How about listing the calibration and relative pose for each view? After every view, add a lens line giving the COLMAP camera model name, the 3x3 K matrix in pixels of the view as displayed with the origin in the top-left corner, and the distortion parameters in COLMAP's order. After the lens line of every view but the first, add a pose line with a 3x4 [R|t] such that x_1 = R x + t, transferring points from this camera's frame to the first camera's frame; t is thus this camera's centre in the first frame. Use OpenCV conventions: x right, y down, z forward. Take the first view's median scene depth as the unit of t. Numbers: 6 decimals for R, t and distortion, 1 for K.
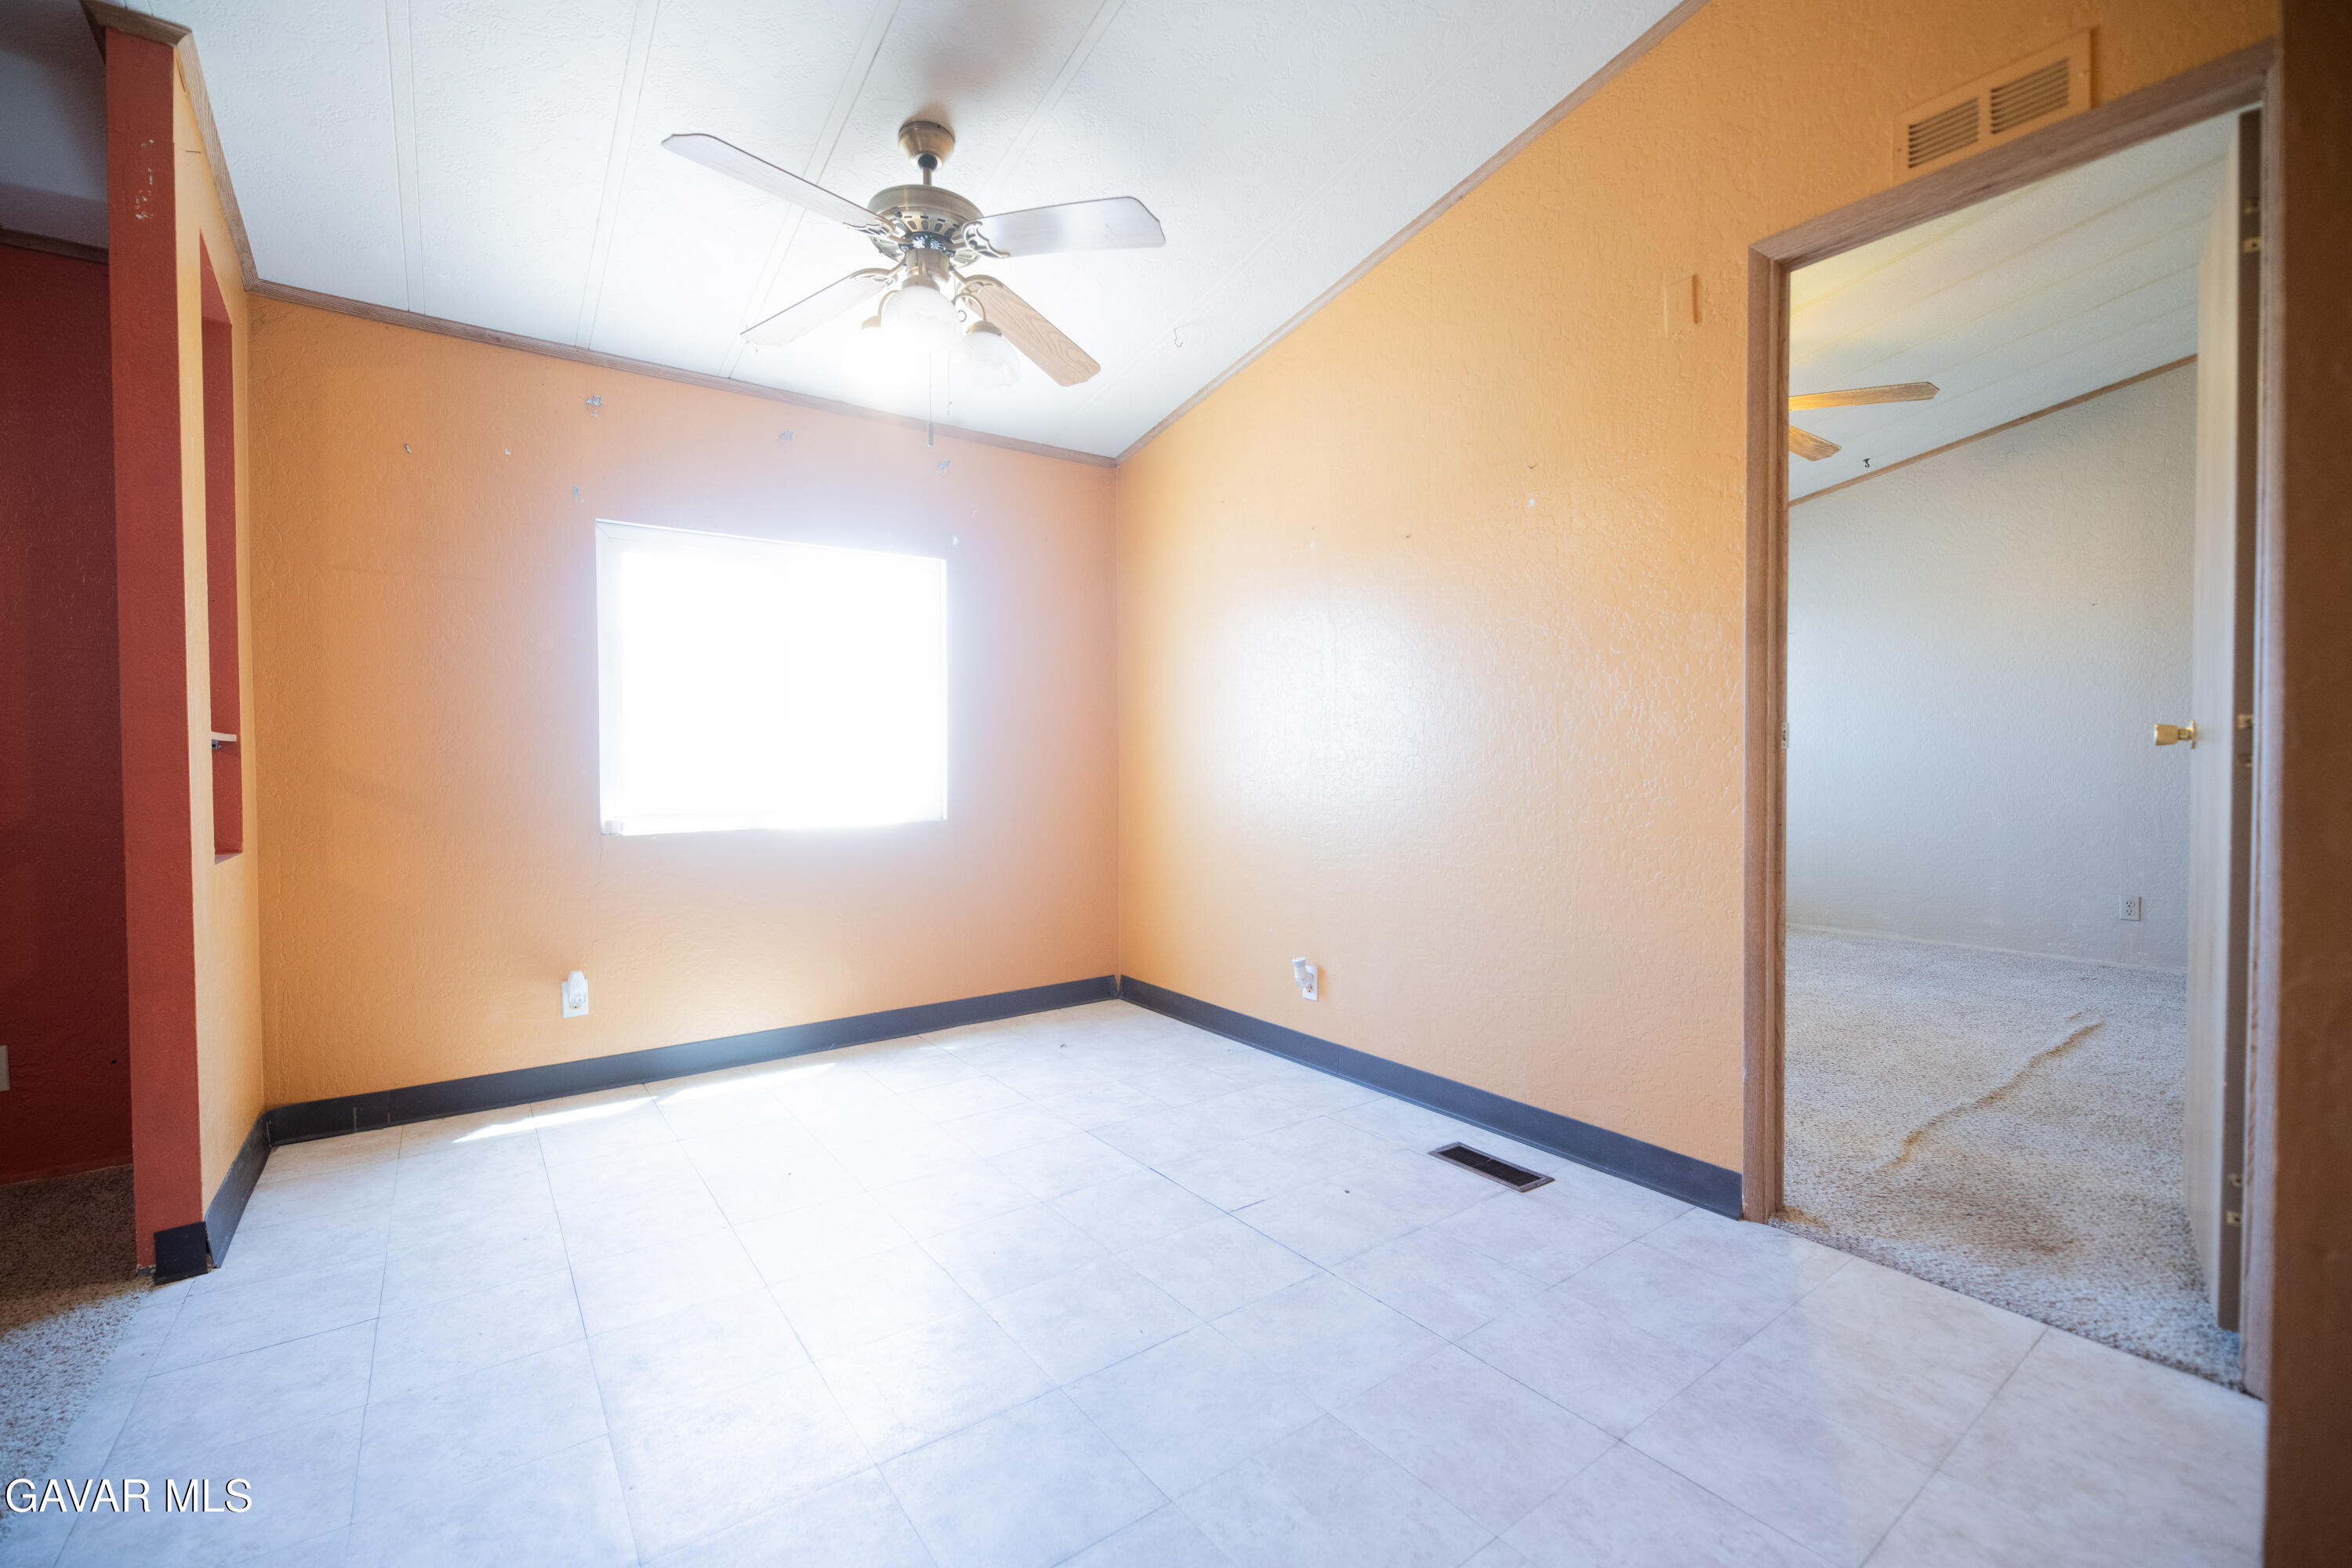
lens RADIAL K [[964.1, 0, 1168.0], [0, 964.1, 772.5], [0, 0, 1]] dist [-0.004512, -0.001834]
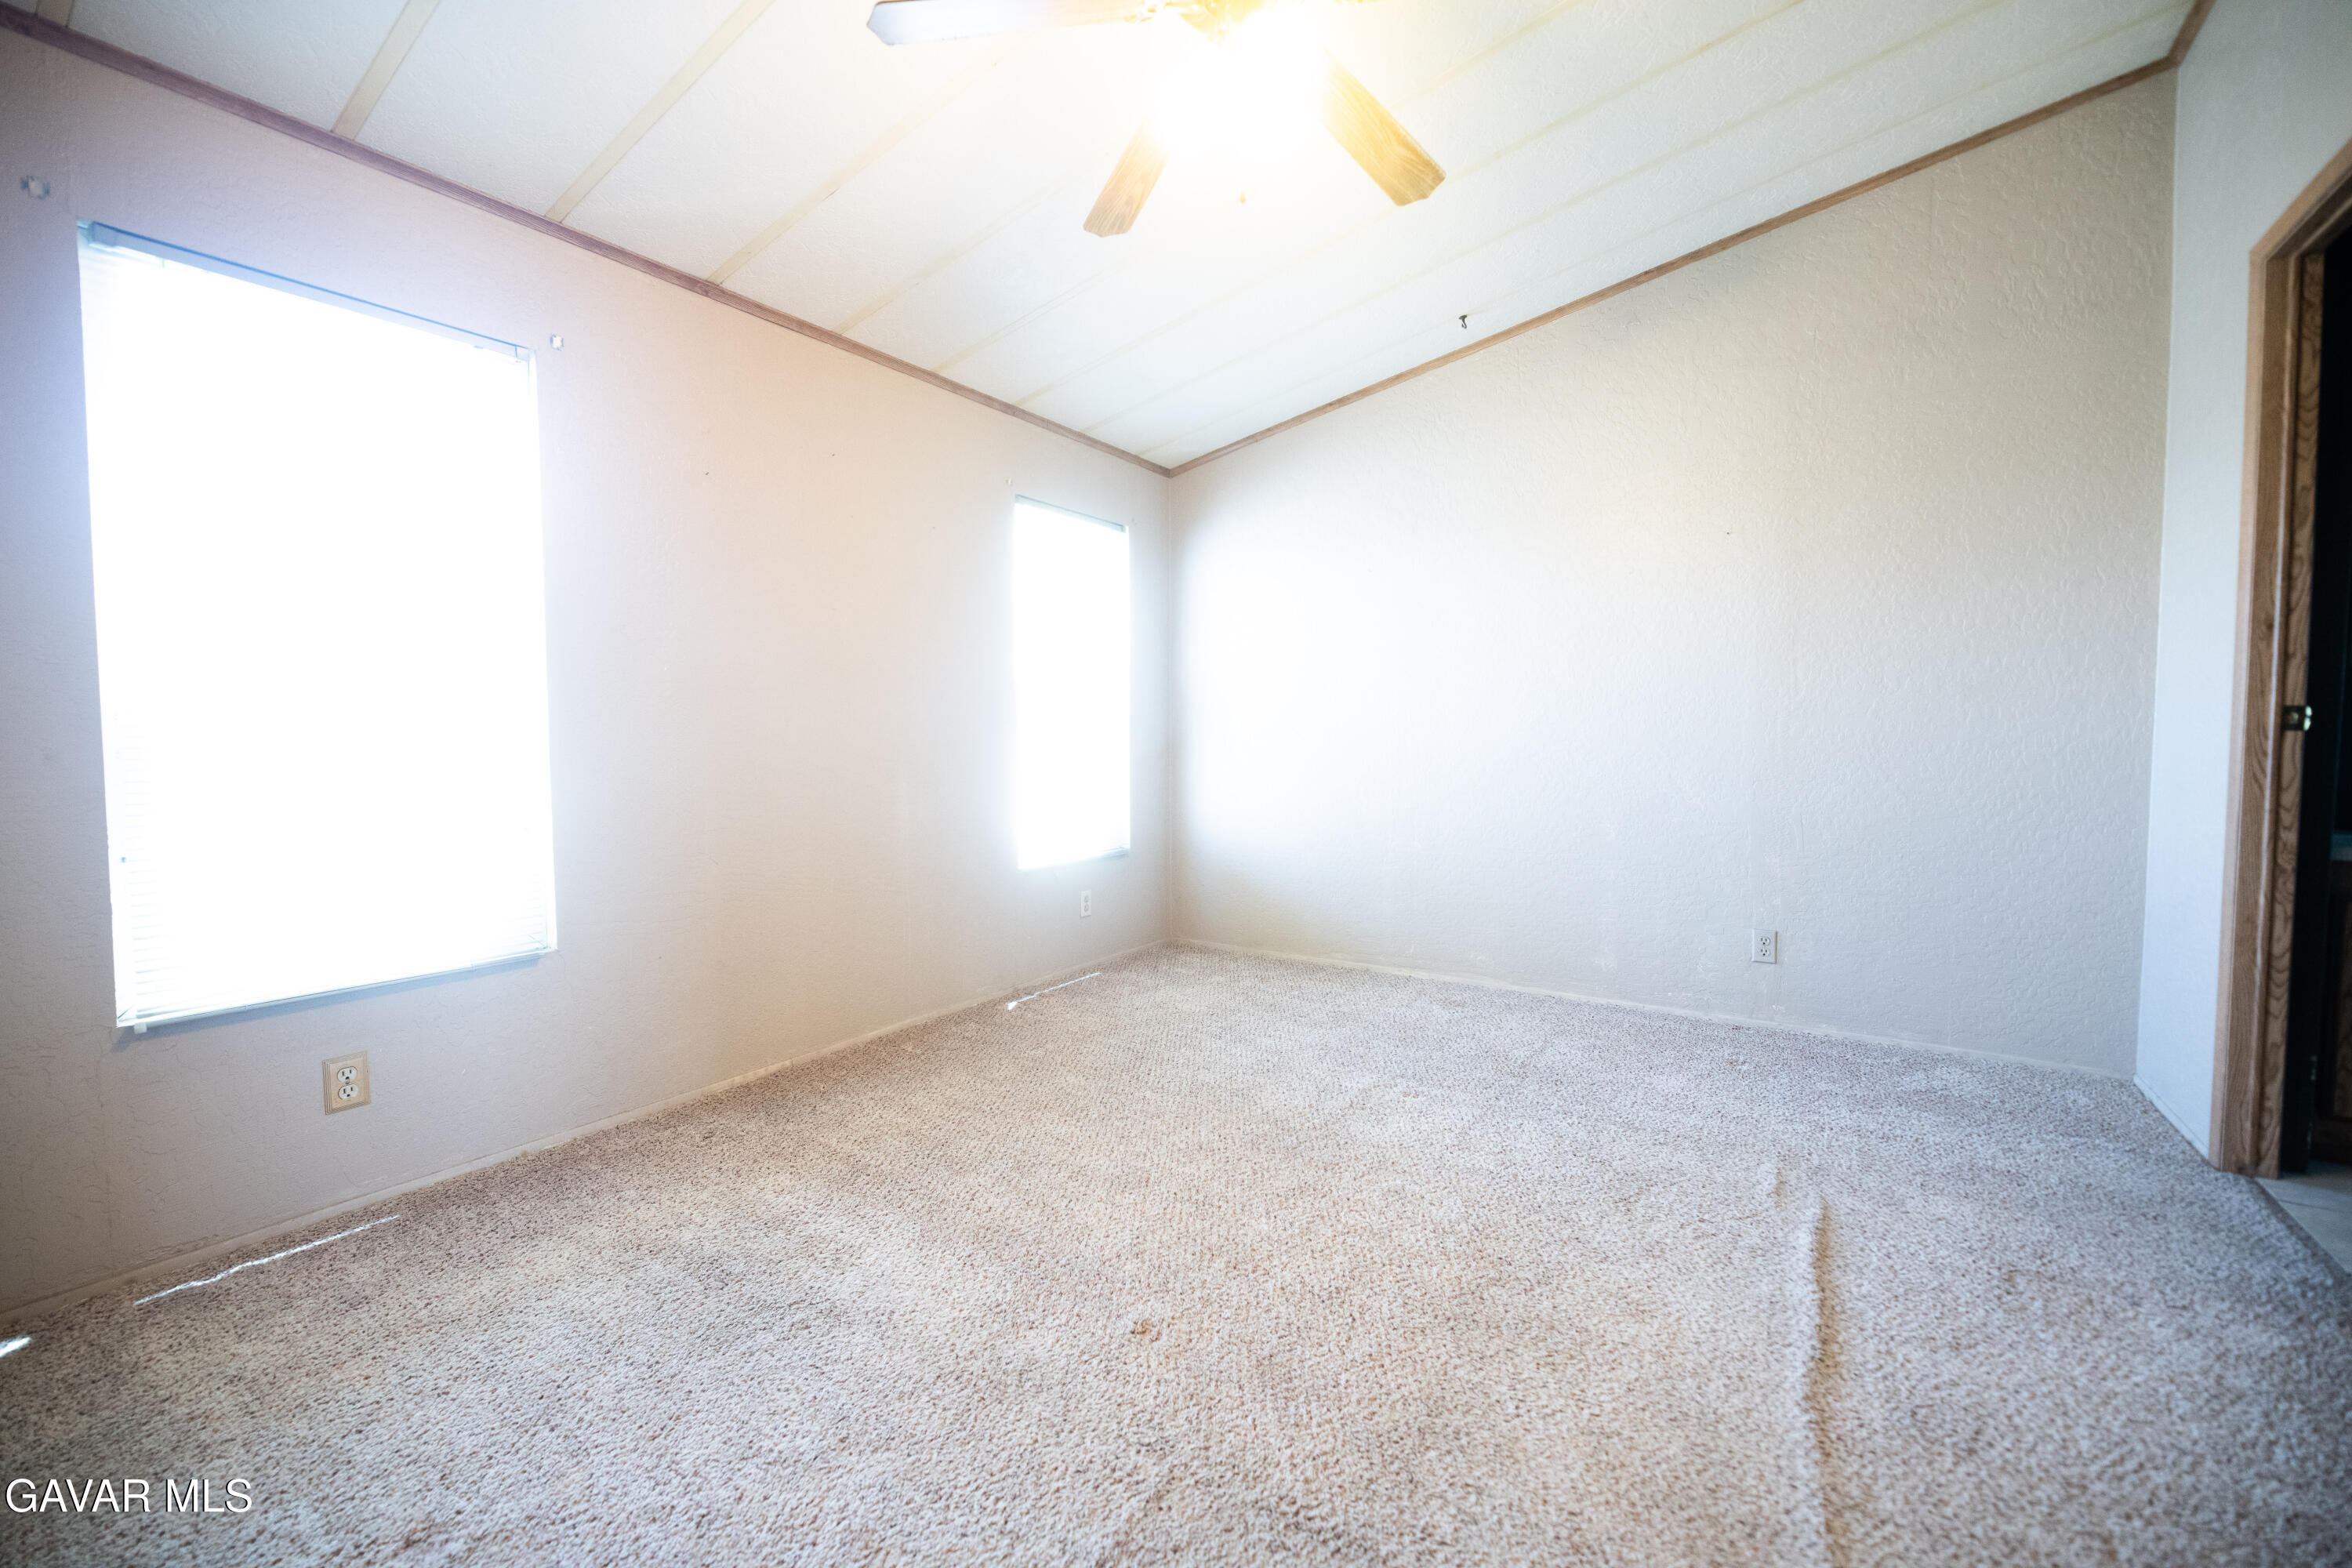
lens RADIAL K [[964.1, 0, 1165.6], [0, 964.1, 777.3], [0, 0, 1]] dist [-0.004512, -0.001834]
pose [[0.936722, -0.014074, 0.349791, 0.309558], [0.004310, 0.999579, 0.028678, -0.012367], [-0.350048, -0.025356, 0.936389, 0.465300]]
